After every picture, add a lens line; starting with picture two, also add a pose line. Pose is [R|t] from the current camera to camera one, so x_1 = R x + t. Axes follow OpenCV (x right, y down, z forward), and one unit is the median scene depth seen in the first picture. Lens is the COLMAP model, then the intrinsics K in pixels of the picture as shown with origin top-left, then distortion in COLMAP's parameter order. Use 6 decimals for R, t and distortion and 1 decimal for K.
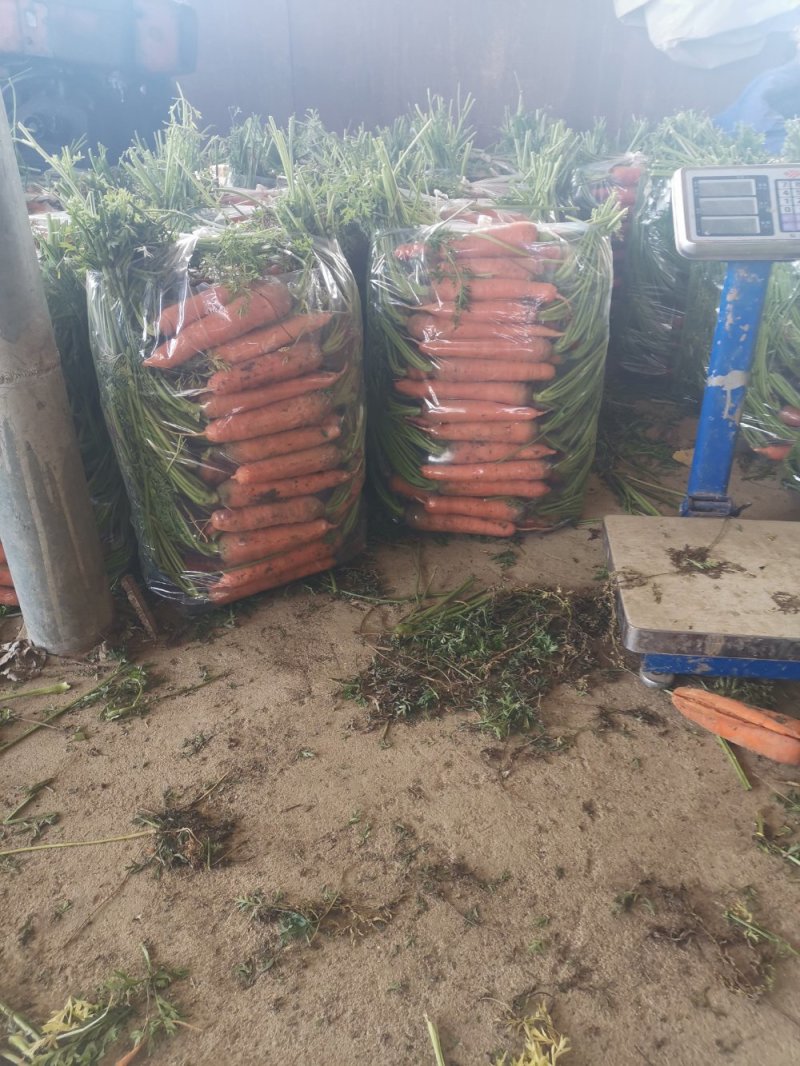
lens RADIAL K [[791.8, 0, 400.0], [0, 791.8, 533.0], [0, 0, 1]] dist [0.039226, -0.014632]
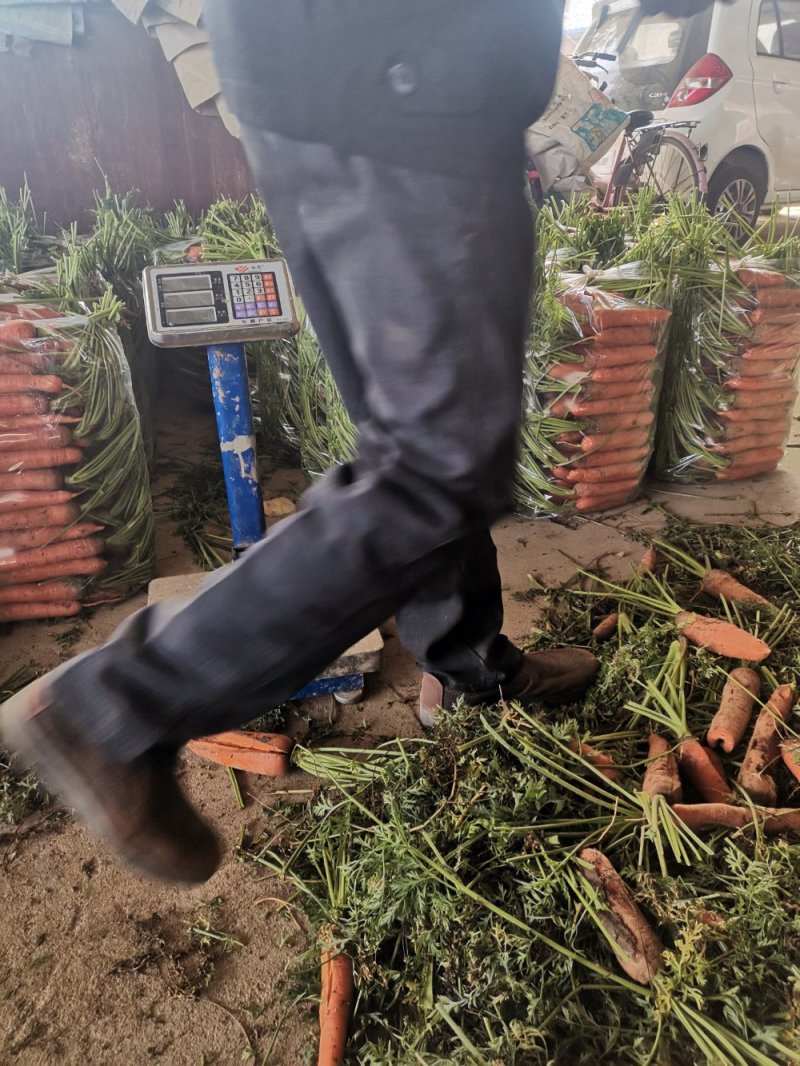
lens RADIAL K [[791.8, 0, 400.0], [0, 791.8, 533.0], [0, 0, 1]] dist [0.039226, -0.014632]
pose [[0.942699, -0.158556, 0.293560, 0.338752], [0.175507, 0.983953, -0.032150, 0.010633], [-0.283752, 0.081830, 0.955400, -0.158951]]
